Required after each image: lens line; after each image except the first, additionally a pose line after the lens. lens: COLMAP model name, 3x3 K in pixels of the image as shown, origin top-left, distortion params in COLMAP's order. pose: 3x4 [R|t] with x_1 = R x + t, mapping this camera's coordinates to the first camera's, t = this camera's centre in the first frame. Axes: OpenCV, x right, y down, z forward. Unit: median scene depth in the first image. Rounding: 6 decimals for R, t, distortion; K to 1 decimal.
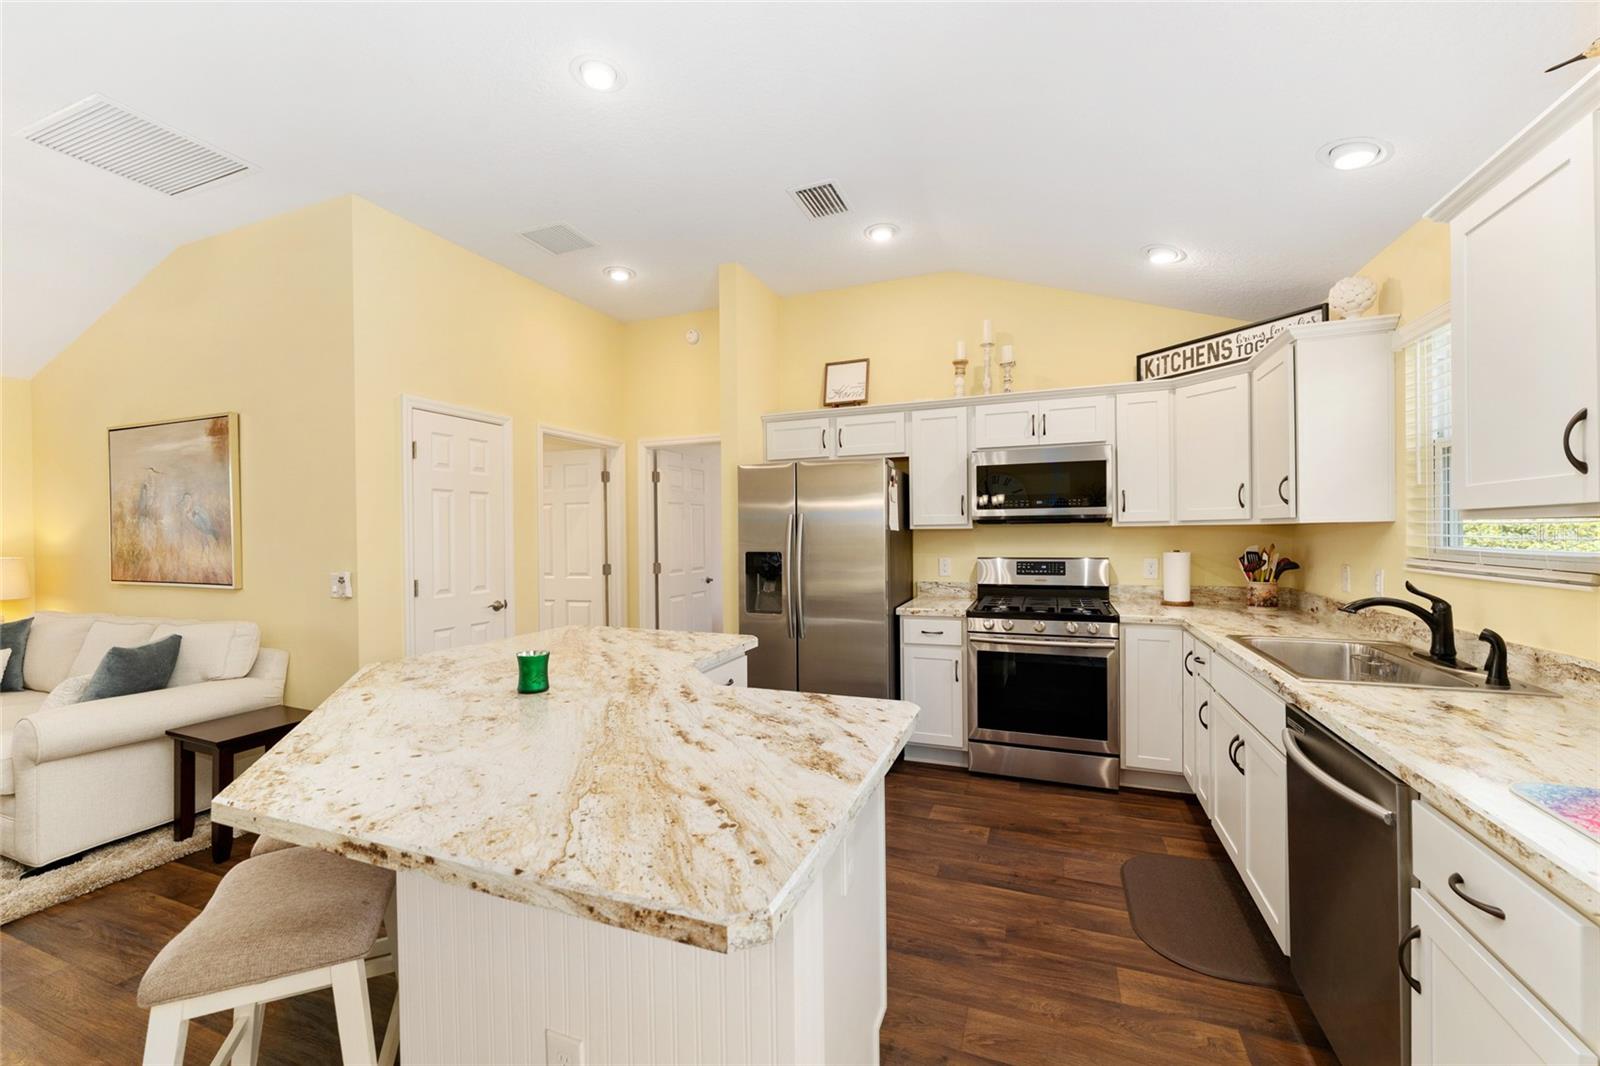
lens RADIAL K [[639.5, 0, 797.0], [0, 639.5, 540.3], [0, 0, 1]] dist [-0.000941, -0.000251]
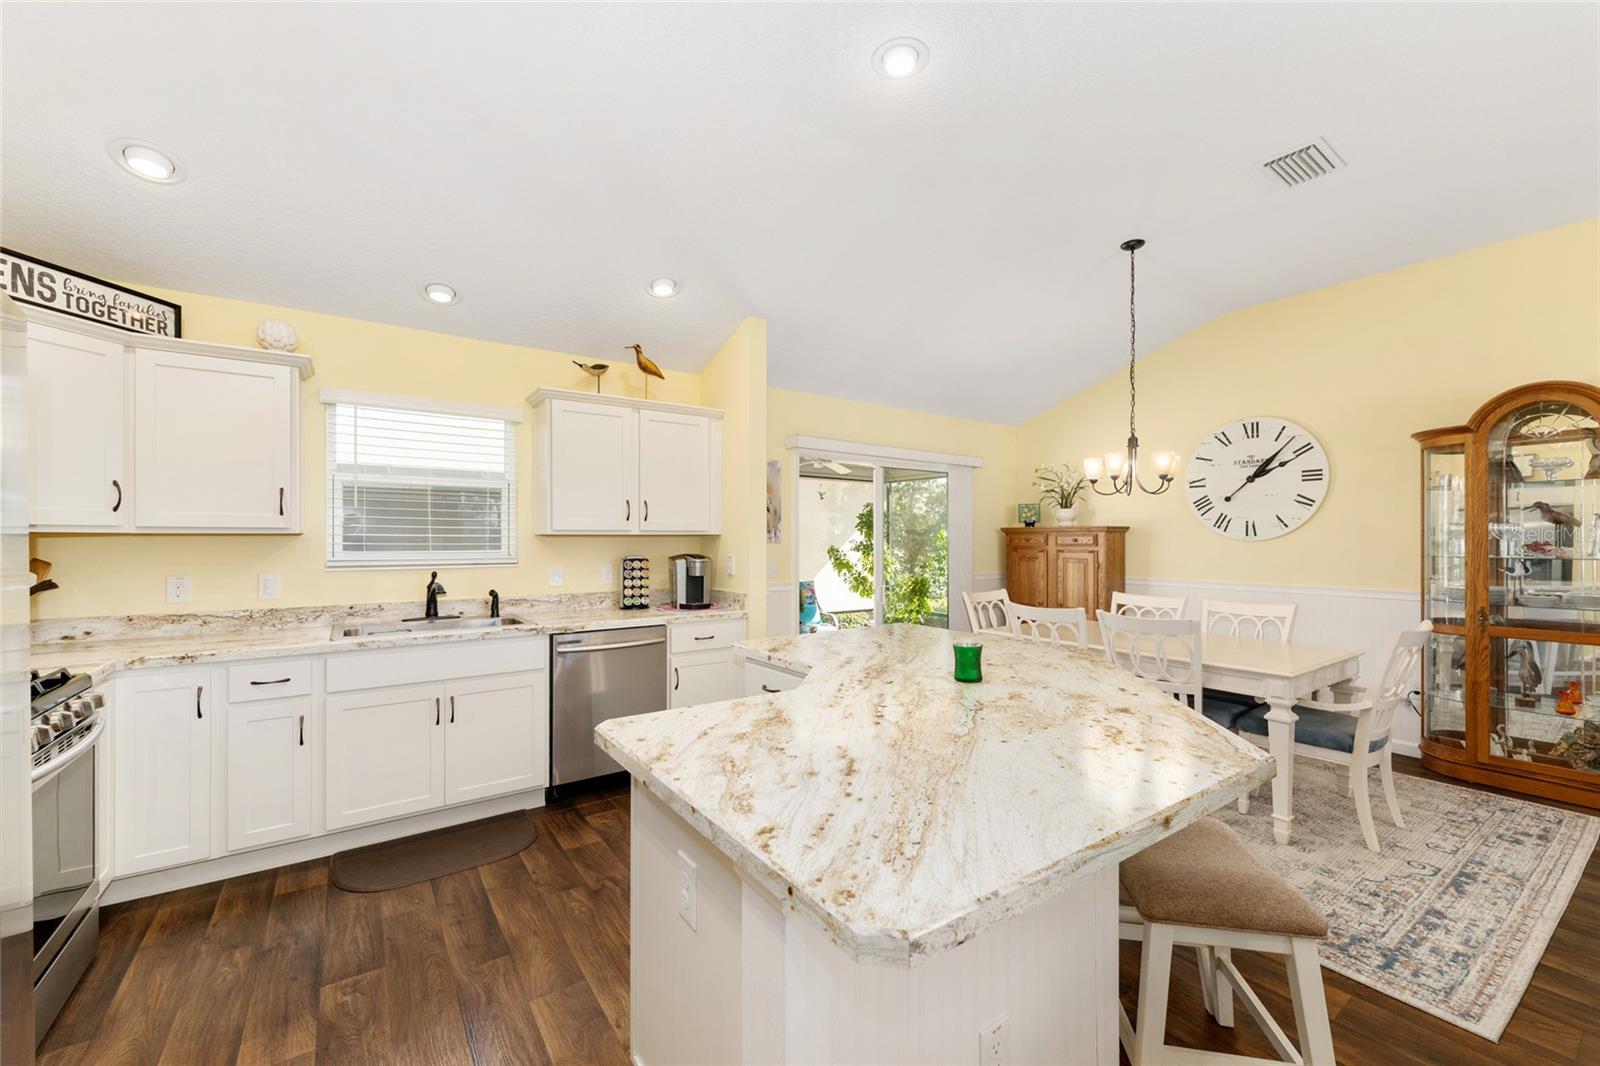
lens RADIAL K [[639.5, 0, 794.0], [0, 639.5, 535.9], [0, 0, 1]] dist [-0.000941, -0.000251]
pose [[-0.830759, 0.016606, 0.556384, -0.386239], [0.021902, 0.999756, 0.002863, -0.005448], [-0.556201, 0.014564, -0.830920, 1.129803]]
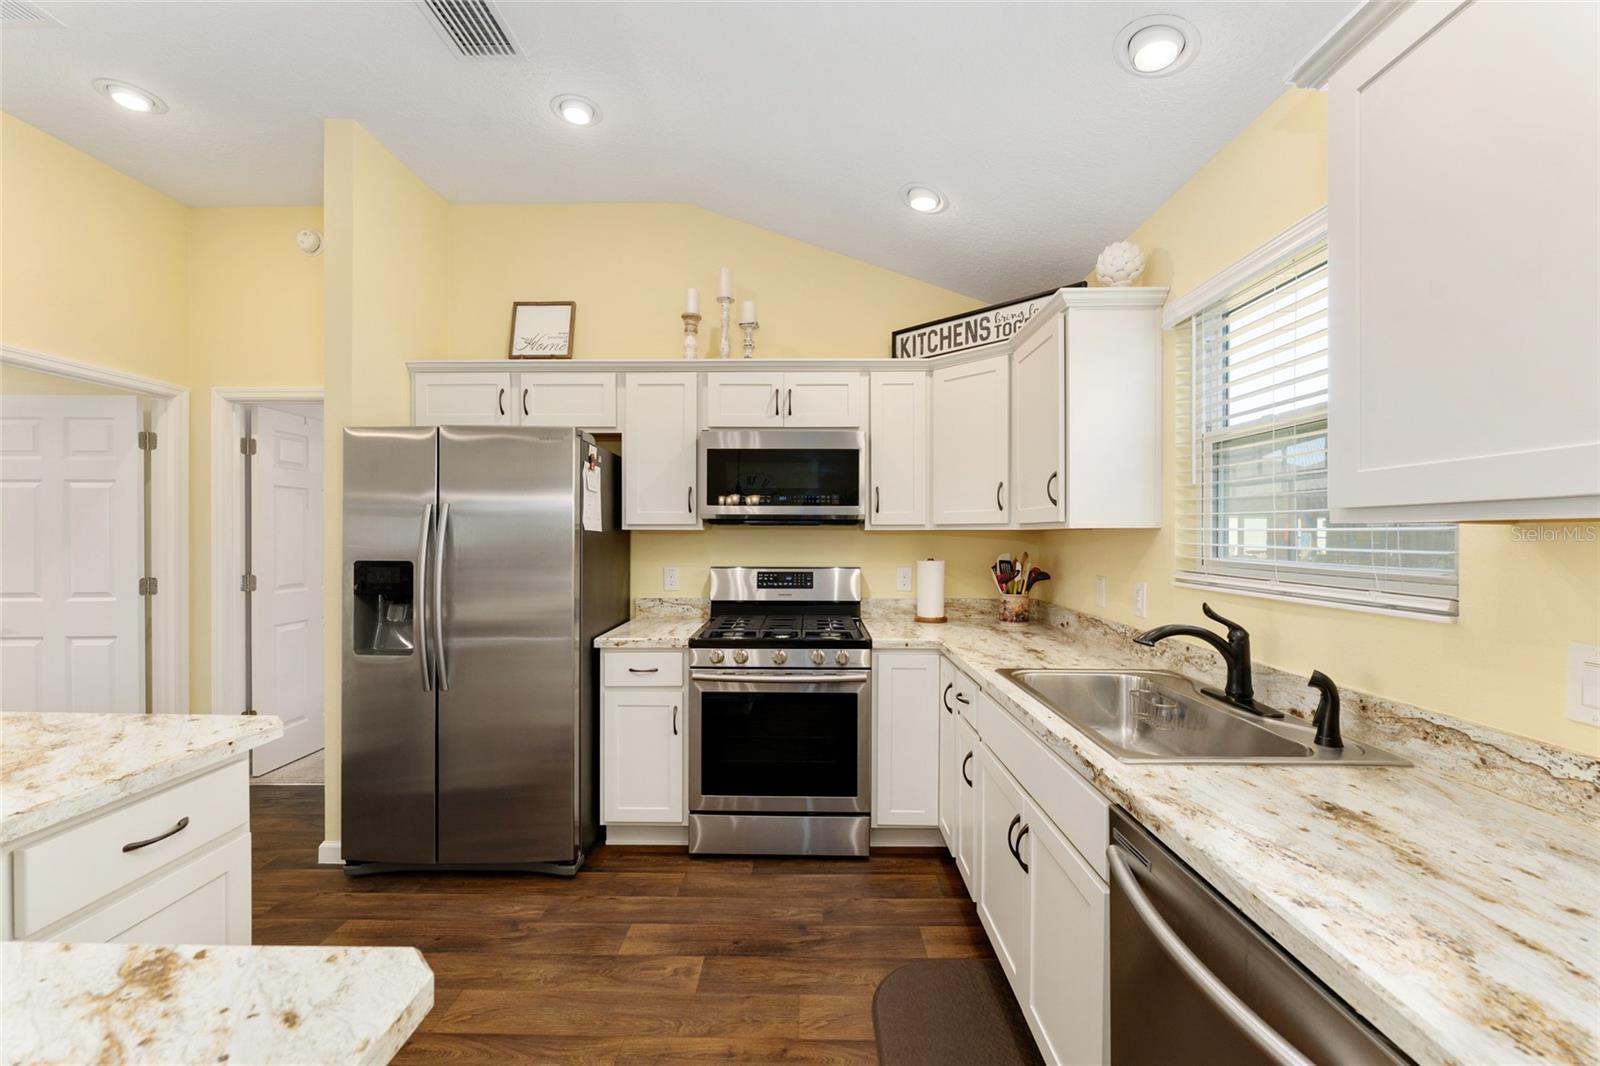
lens RADIAL K [[639.5, 0, 796.9], [0, 639.5, 544.5], [0, 0, 1]] dist [-0.000941, -0.000251]
pose [[0.937004, 0.008533, 0.349214, 0.125415], [-0.009008, 0.999959, -0.000264, -0.002025], [-0.349202, -0.002898, 0.937043, 0.262356]]
